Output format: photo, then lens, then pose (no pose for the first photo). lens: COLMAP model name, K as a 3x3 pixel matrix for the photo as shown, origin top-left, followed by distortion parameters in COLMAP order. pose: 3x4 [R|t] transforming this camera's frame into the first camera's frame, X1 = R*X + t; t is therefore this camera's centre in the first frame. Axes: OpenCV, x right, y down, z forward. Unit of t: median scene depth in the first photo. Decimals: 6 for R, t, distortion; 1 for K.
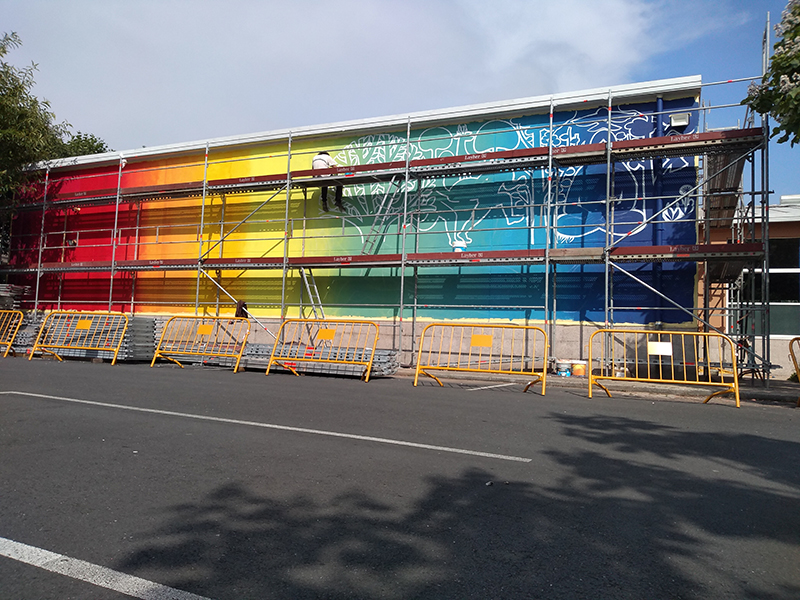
lens RADIAL K [[600.3, 0, 400.0], [0, 600.3, 300.0], [0, 0, 1]] dist [0.009865, 0.000003]
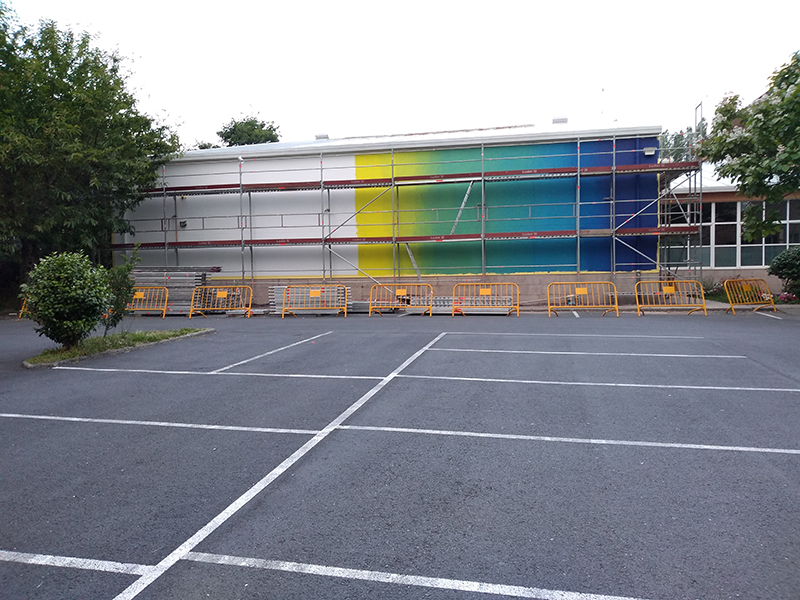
lens RADIAL K [[628.0, 0, 400.0], [0, 628.0, 300.0], [0, 0, 1]] dist [-0.000119, 0.002073]
pose [[0.974033, -0.069540, 0.215461, -0.603070], [0.043810, 0.991566, 0.121978, -0.121923], [-0.222126, -0.109371, 0.968864, -0.581104]]
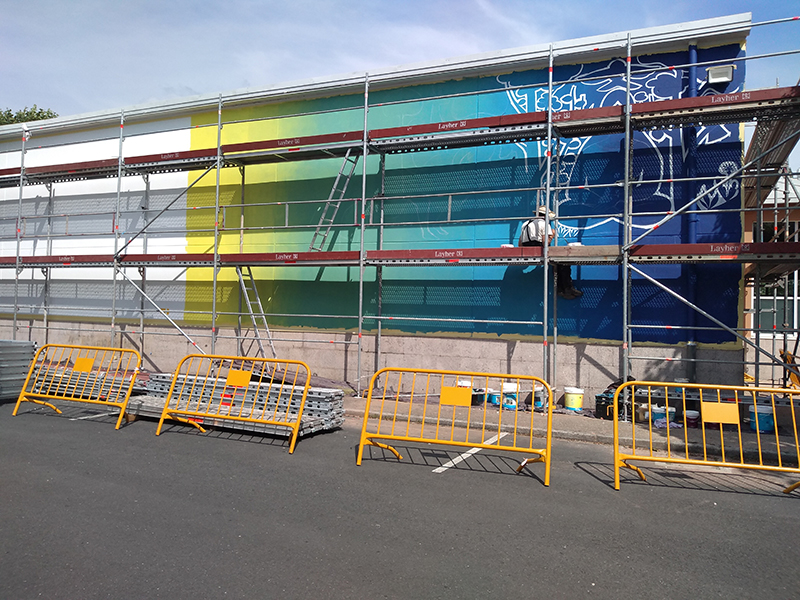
lens RADIAL K [[628.0, 0, 400.0], [0, 628.0, 300.0], [0, 0, 1]] dist [-0.000119, 0.002073]
pose [[0.999675, -0.011626, 0.022706, 0.039529], [0.010833, 0.999338, 0.034738, -0.045363], [-0.023095, -0.034481, 0.999138, 0.198764]]
